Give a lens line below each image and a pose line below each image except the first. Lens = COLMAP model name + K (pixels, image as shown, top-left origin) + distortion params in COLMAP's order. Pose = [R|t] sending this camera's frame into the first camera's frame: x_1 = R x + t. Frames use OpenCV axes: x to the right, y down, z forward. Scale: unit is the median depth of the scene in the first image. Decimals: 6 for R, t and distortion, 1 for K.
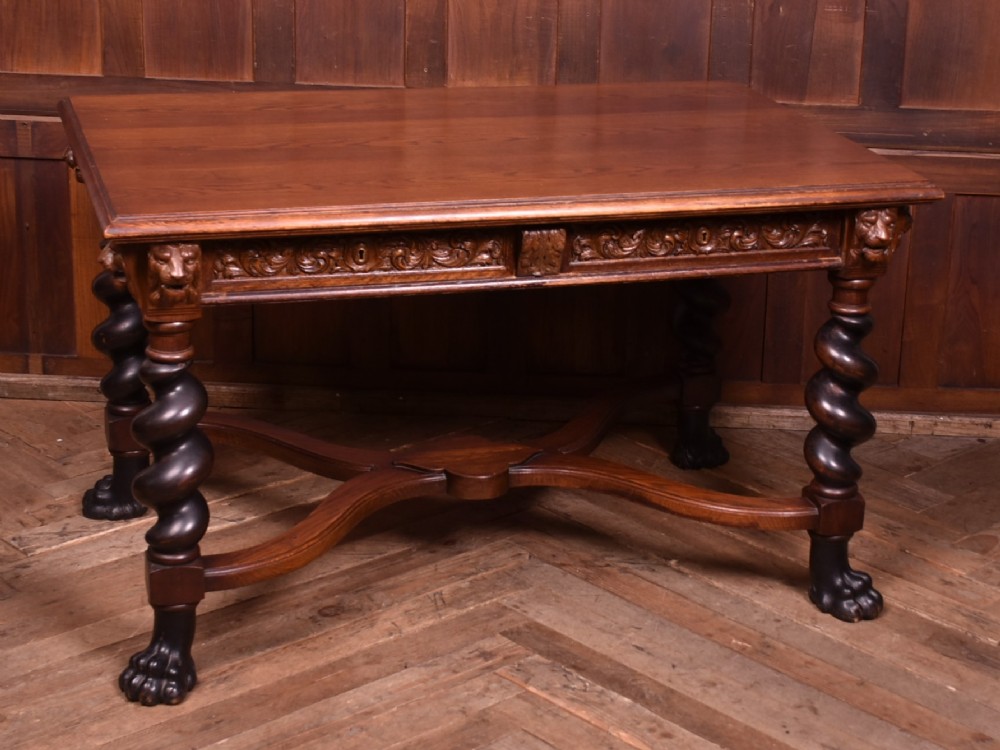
lens RADIAL K [[1912.5, 0, 589.6], [0, 1912.5, 363.5], [0, 0, 1]] dist [-0.050843, 0.000000]
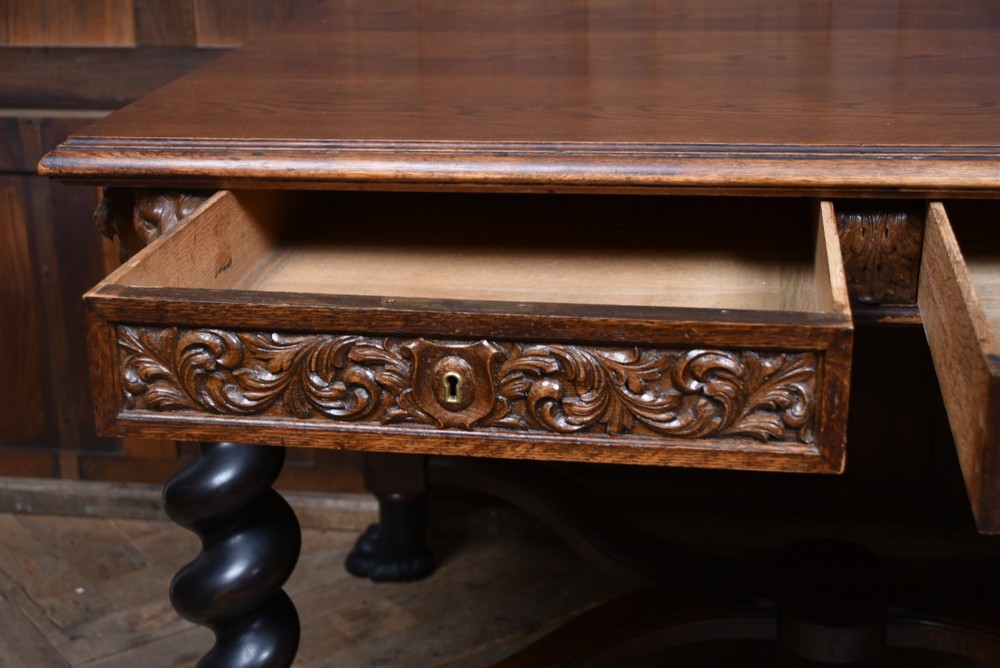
lens RADIAL K [[1597.6, 0, 490.5], [0, 1597.6, 365.7], [0, 0, 1]] dist [-0.010789, 0.000000]
pose [[0.986740, -0.007899, -0.162115, -0.049993], [0.009401, 0.999920, 0.008497, -0.049130], [0.162035, -0.009909, 0.986735, 0.539800]]
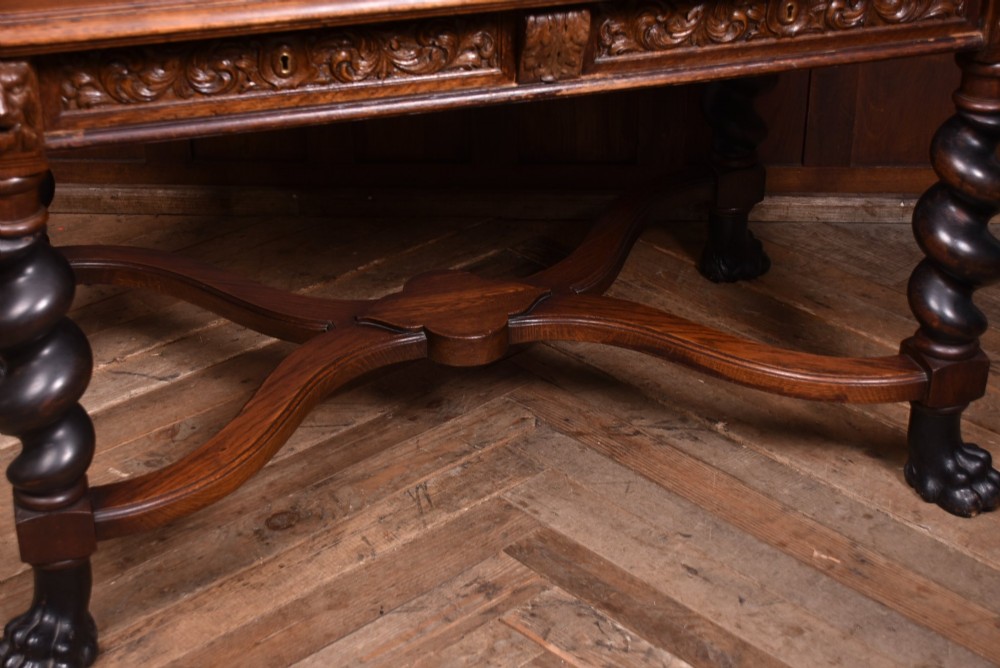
lens RADIAL K [[1597.6, 0, 480.5], [0, 1597.6, 351.7], [0, 0, 1]] dist [-0.010789, 0.000000]
pose [[0.998635, -0.024888, -0.045921, -0.023813], [0.032532, 0.984199, 0.174054, -0.043559], [0.040864, -0.175310, 0.983665, 0.364697]]
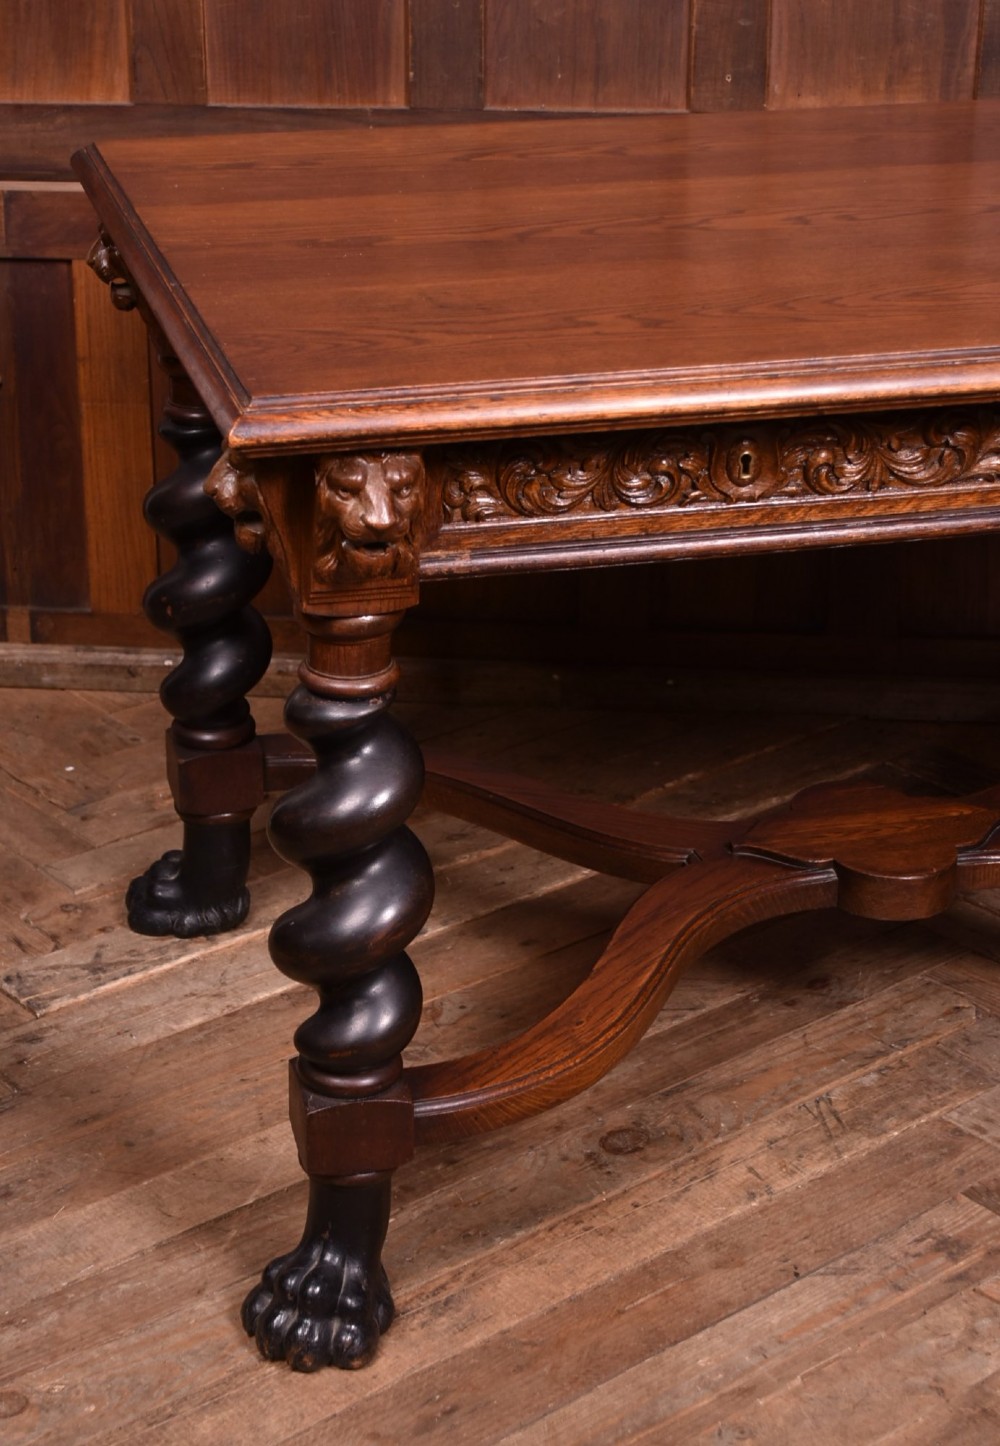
lens RADIAL K [[2645.5, 0, 444.9], [0, 2645.5, 744.0], [0, 0, 1]] dist [-0.029175, 0.000000]
pose [[0.995297, -0.003659, -0.096797, -0.108357], [0.012091, 0.996164, 0.086664, -0.037868], [0.096108, -0.087426, 0.991524, 0.280077]]
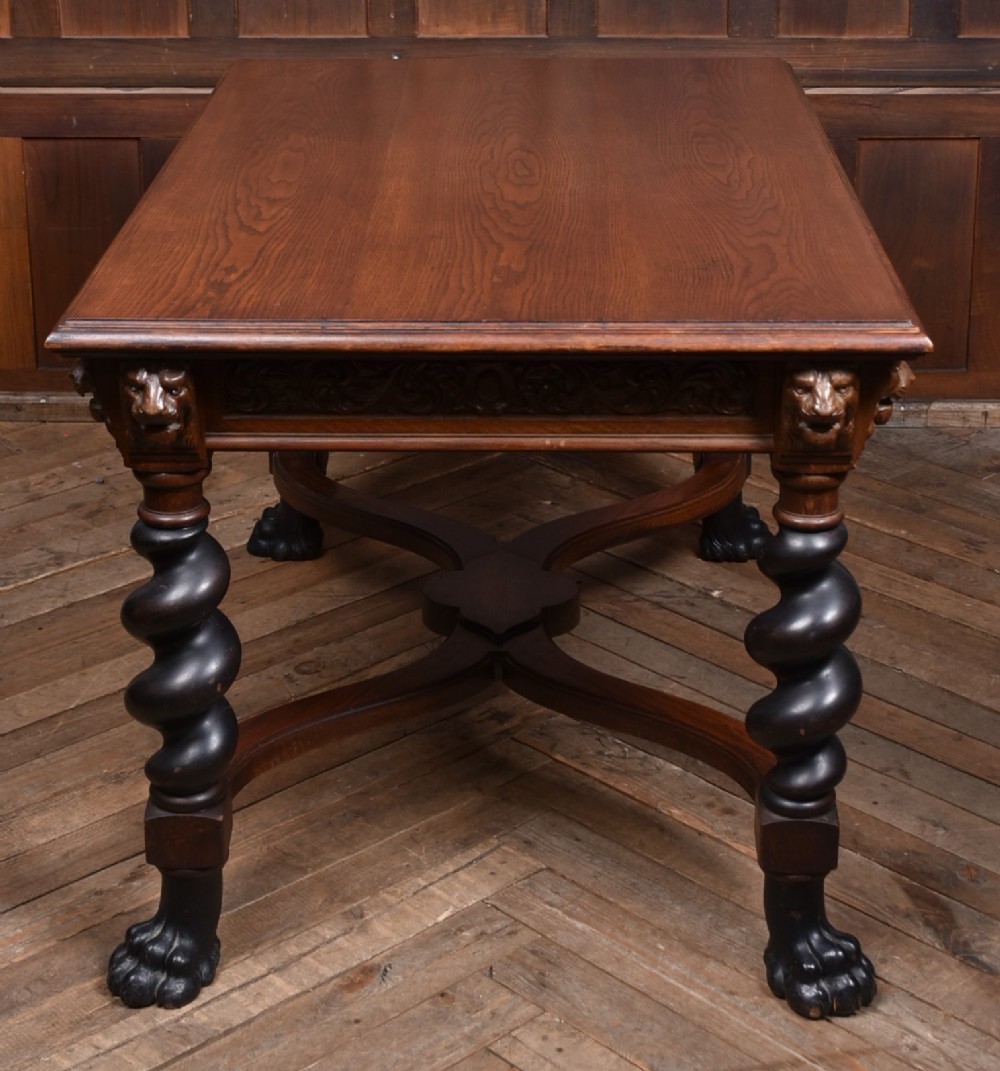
lens RADIAL K [[2175.7, 0, 469.6], [0, 2175.7, 294.5], [0, 0, 1]] dist [-0.041841, 0.000000]
pose [[0.998698, -0.035718, -0.036423, -0.024293], [0.034841, 0.999094, -0.024457, -0.006634], [0.037264, 0.023156, 0.999037, 0.050937]]
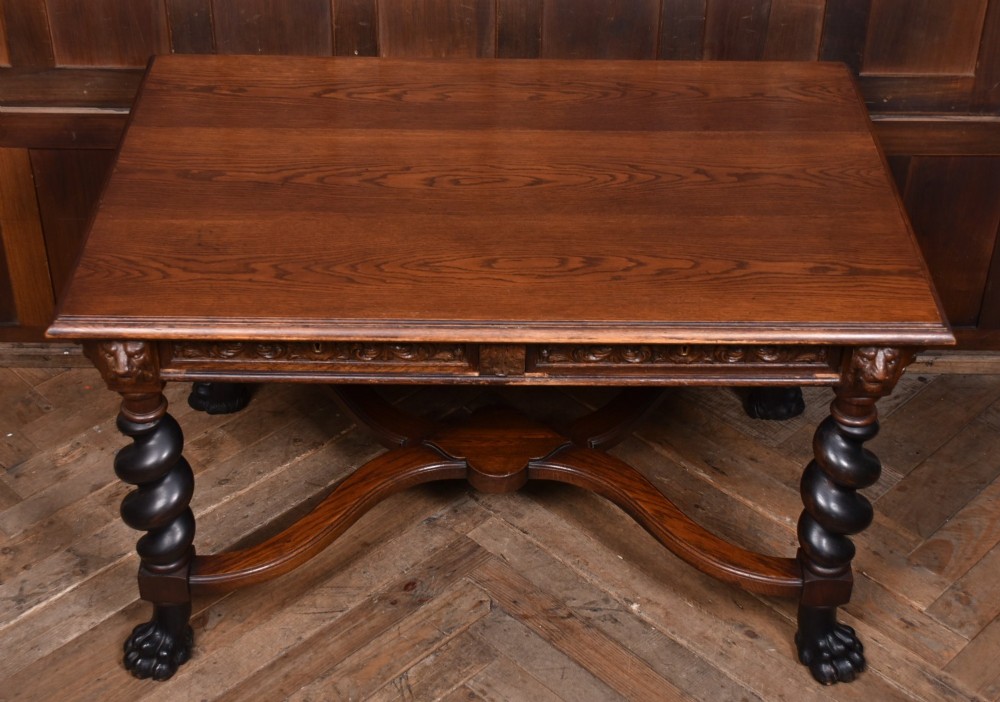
lens RADIAL K [[1555.2, 0, 504.2], [0, 1555.2, 327.4], [0, 0, 1]] dist [-0.019494, 0.000000]
pose [[0.999505, -0.030731, 0.006677, -0.026014], [0.027571, 0.958433, 0.283981, -0.274750], [-0.015126, -0.283657, 0.958807, 0.265889]]
